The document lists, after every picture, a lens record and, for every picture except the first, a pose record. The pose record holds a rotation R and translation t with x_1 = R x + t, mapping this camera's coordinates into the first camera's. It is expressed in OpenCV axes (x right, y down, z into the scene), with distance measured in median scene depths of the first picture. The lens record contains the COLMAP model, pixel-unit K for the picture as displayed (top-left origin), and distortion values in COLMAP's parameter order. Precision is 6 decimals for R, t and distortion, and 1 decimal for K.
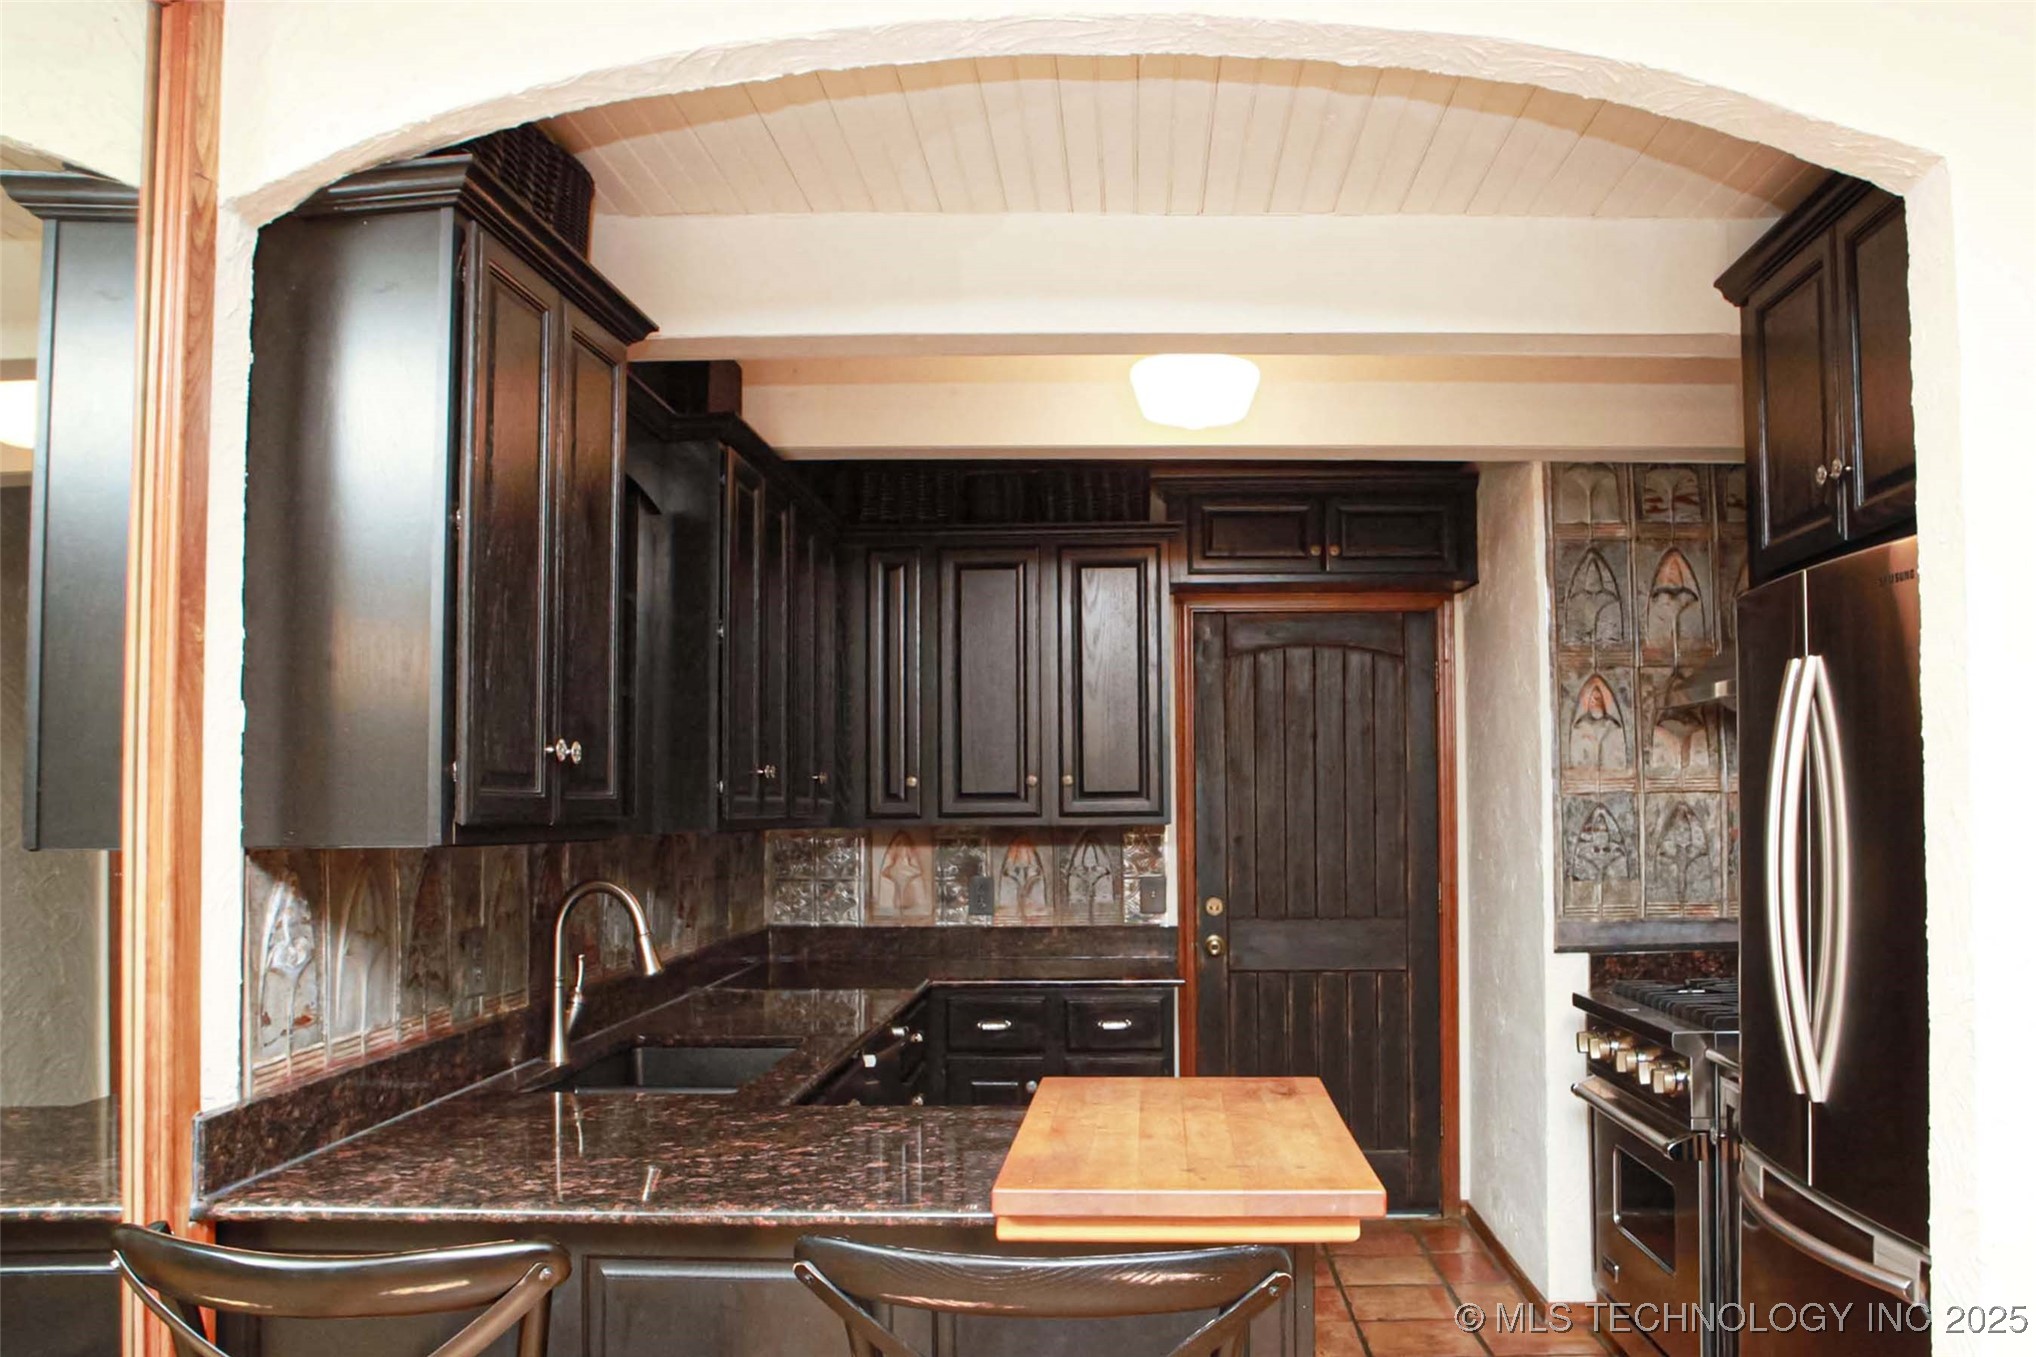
lens RADIAL K [[1610.0, 0, 1110.7], [0, 1610.0, 705.6], [0, 0, 1]] dist [-0.091207, 0.004764]
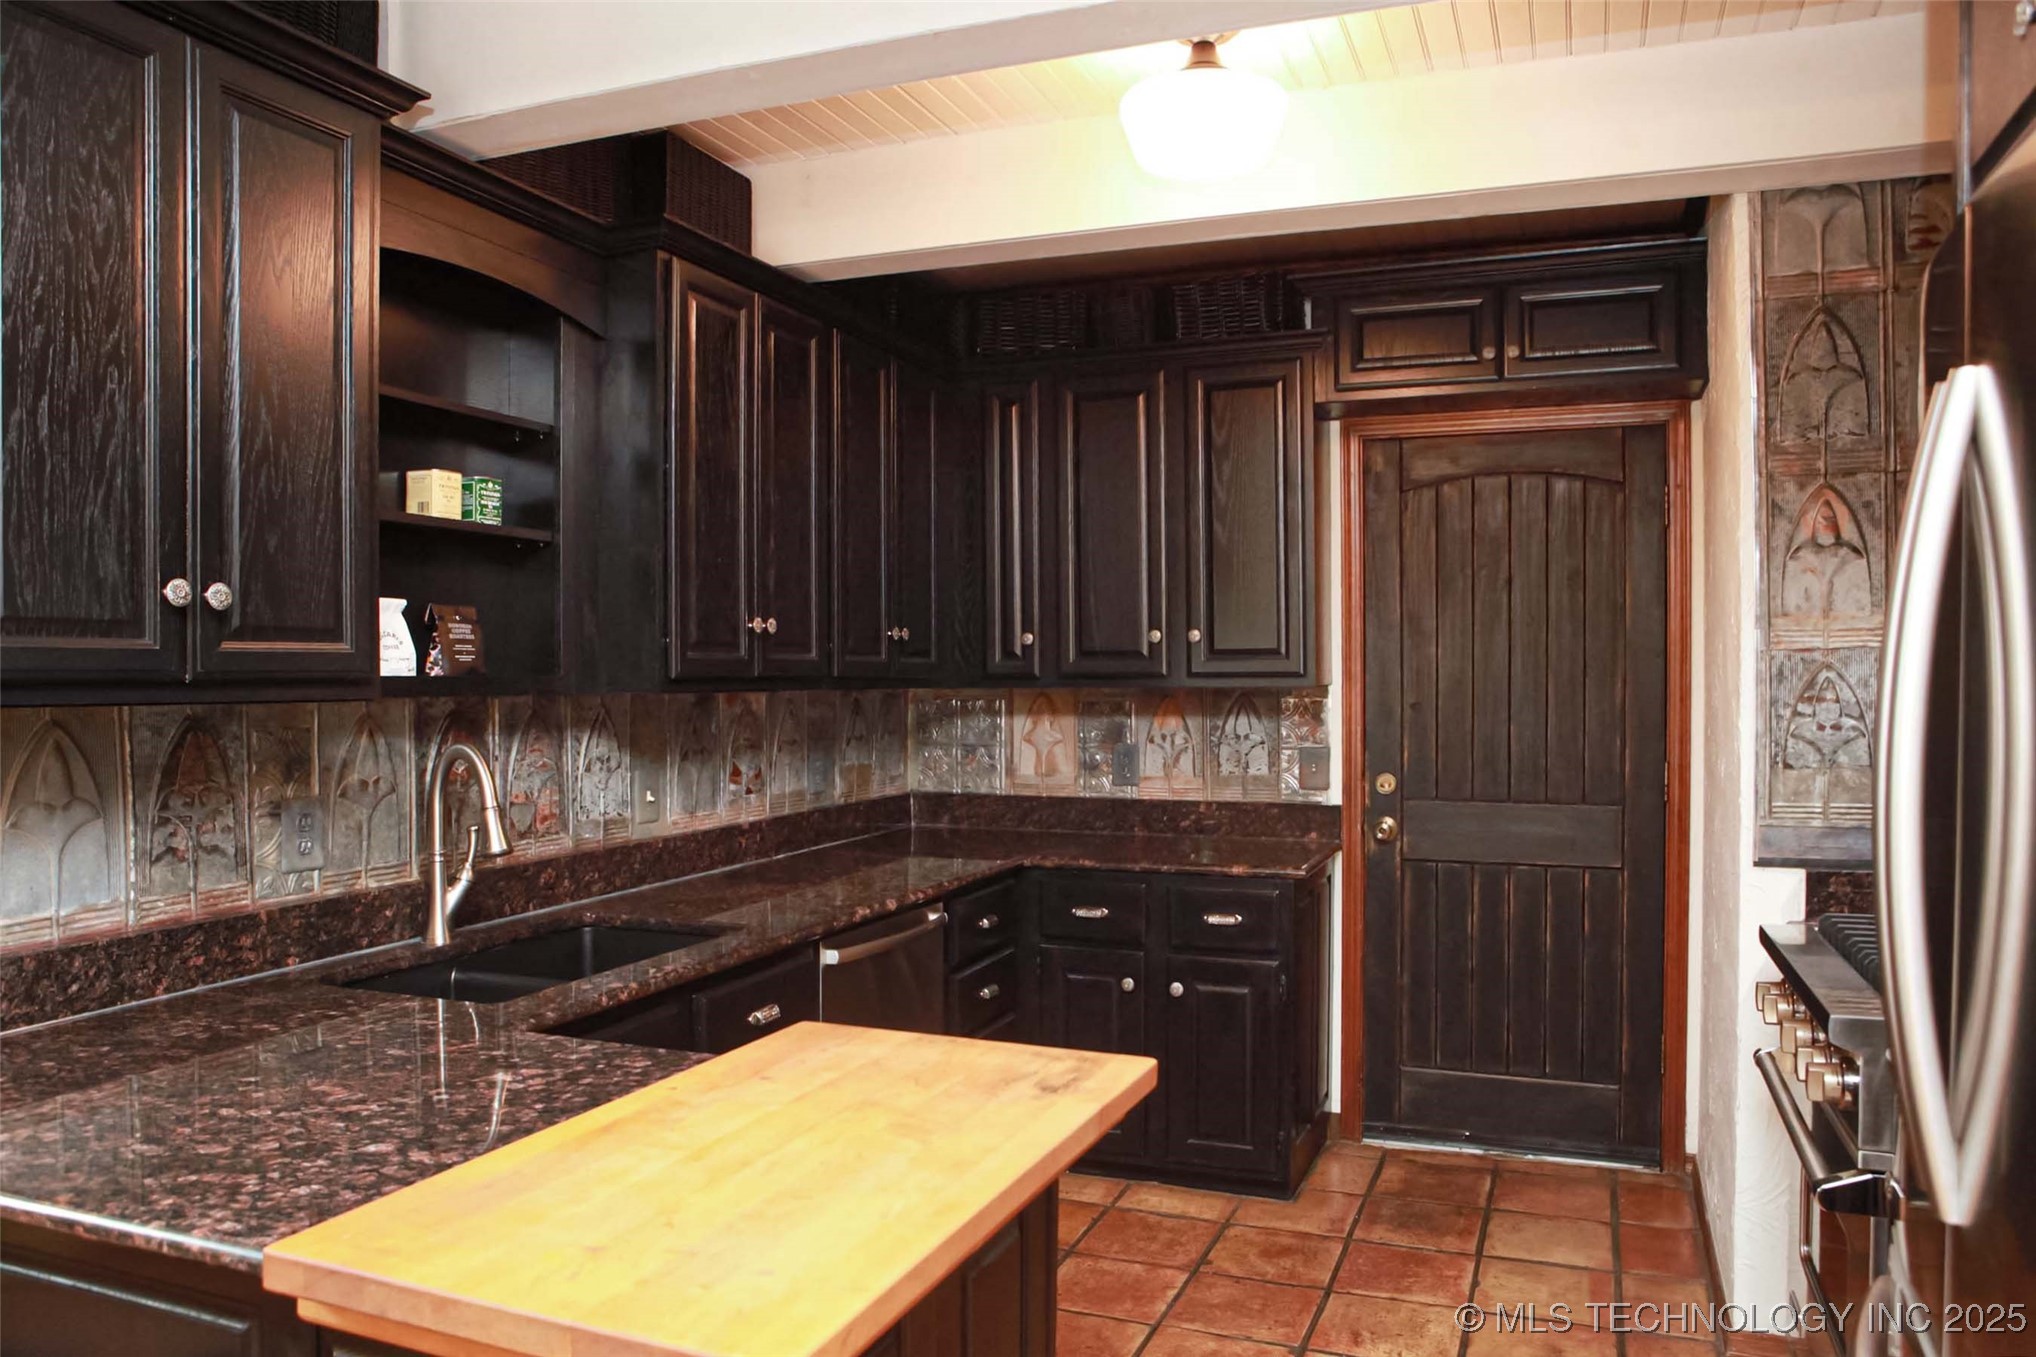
lens RADIAL K [[1444.5, 0, 1018.0], [0, 1444.5, 678.5], [0, 0, 1]] dist [-0.094850, 0.069569]
pose [[0.935519, 0.004736, -0.353245, 0.175031], [0.019190, 0.997752, 0.064200, 0.018729], [0.352755, -0.066840, 0.933326, 0.254610]]
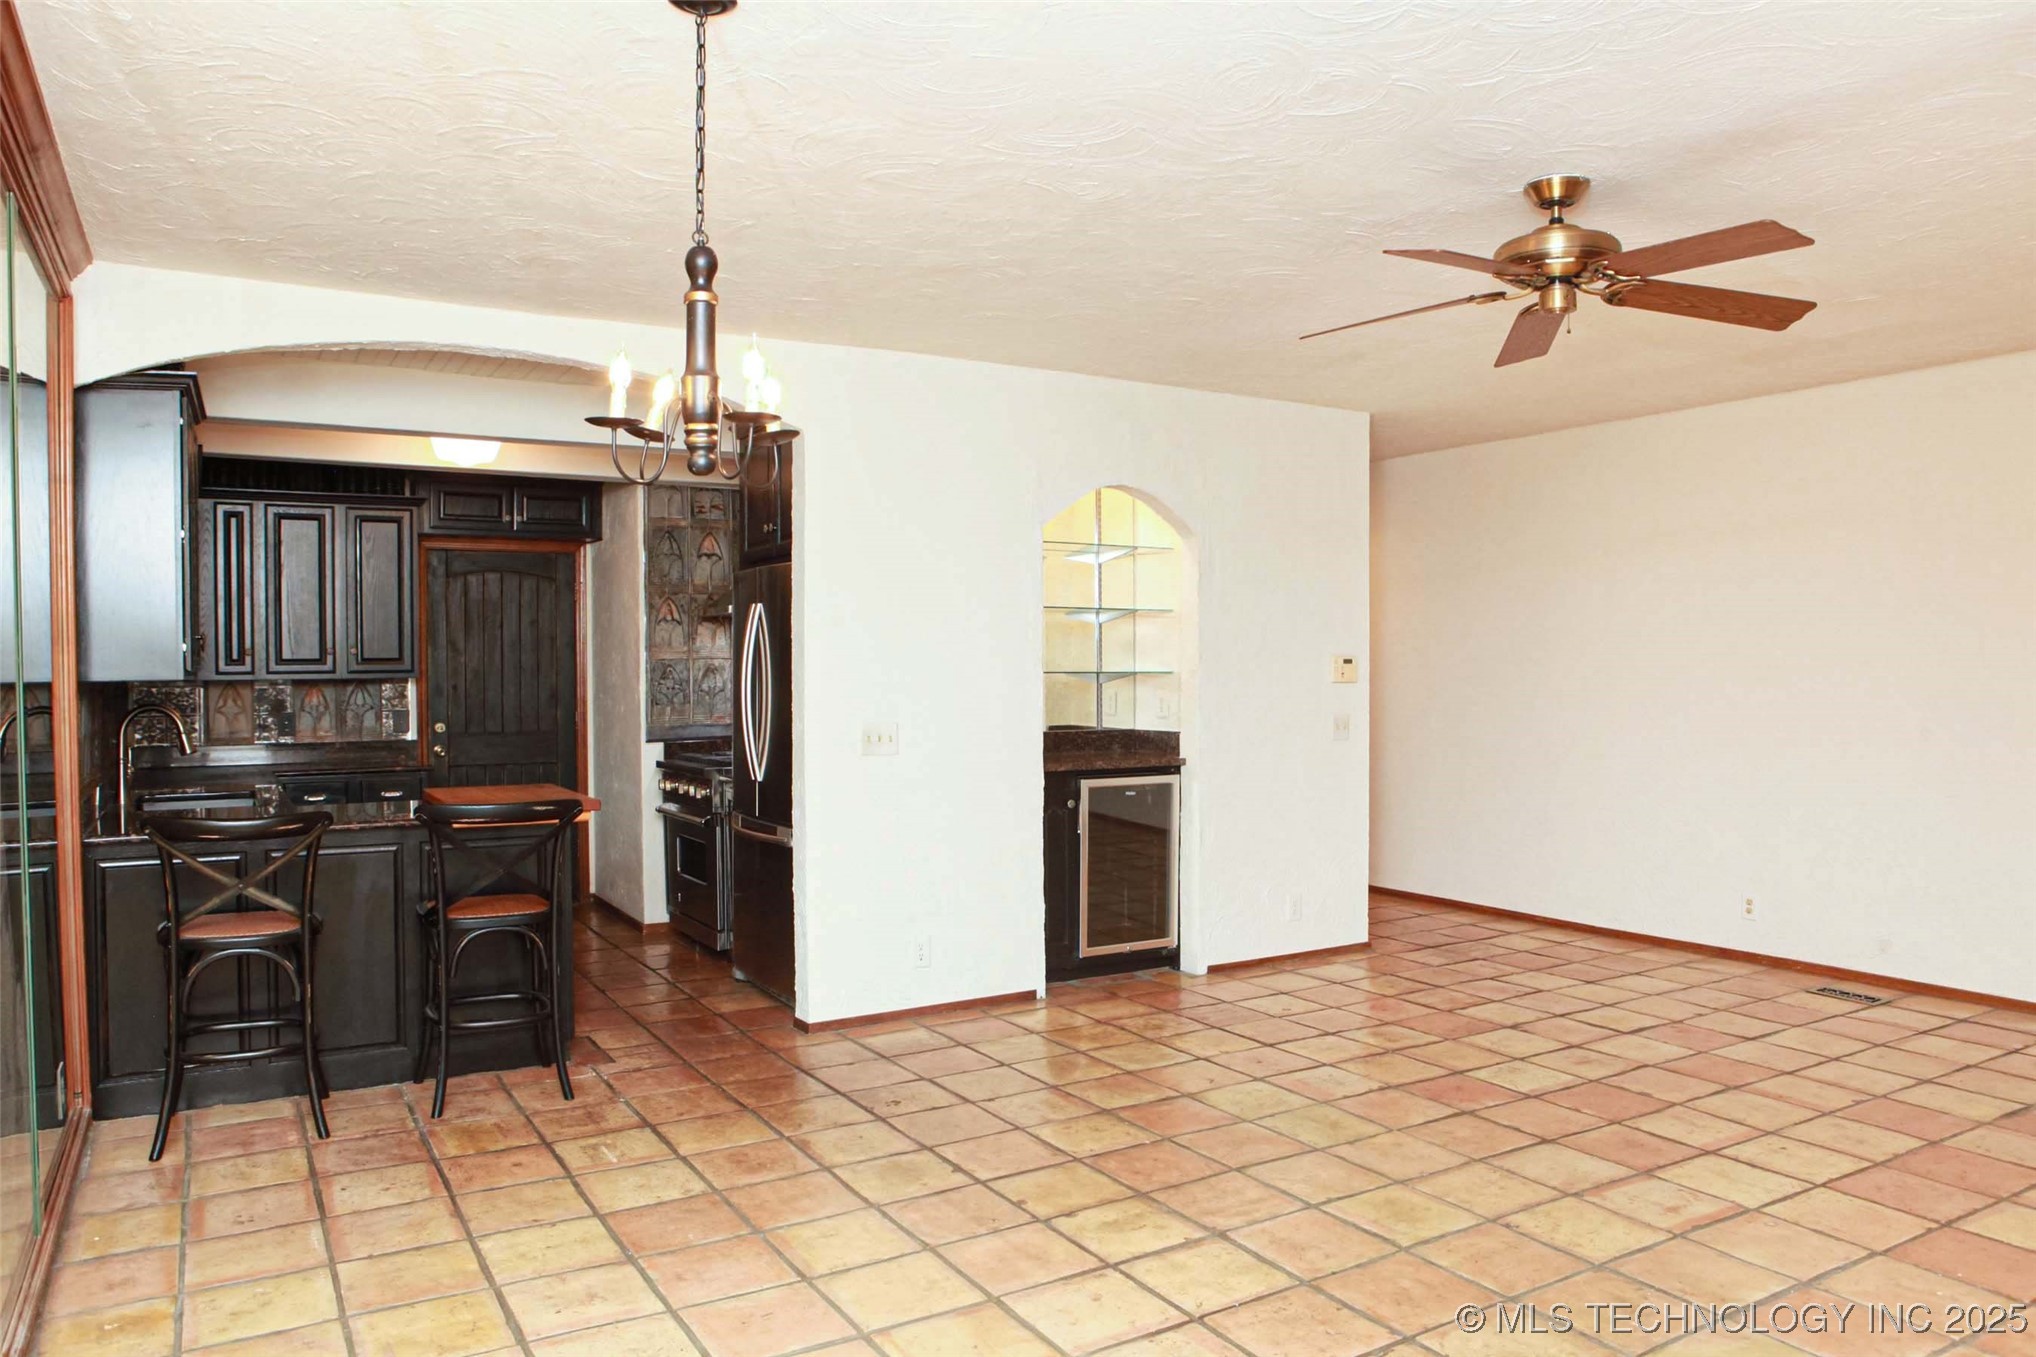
lens RADIAL K [[1444.5, 0, 1018.0], [0, 1444.5, 678.5], [0, 0, 1]] dist [-0.094850, 0.069569]
pose [[0.857103, -0.006096, 0.515110, -0.209691], [-0.027755, 0.997931, 0.057993, -0.031601], [-0.514397, -0.064003, 0.855160, -0.648178]]
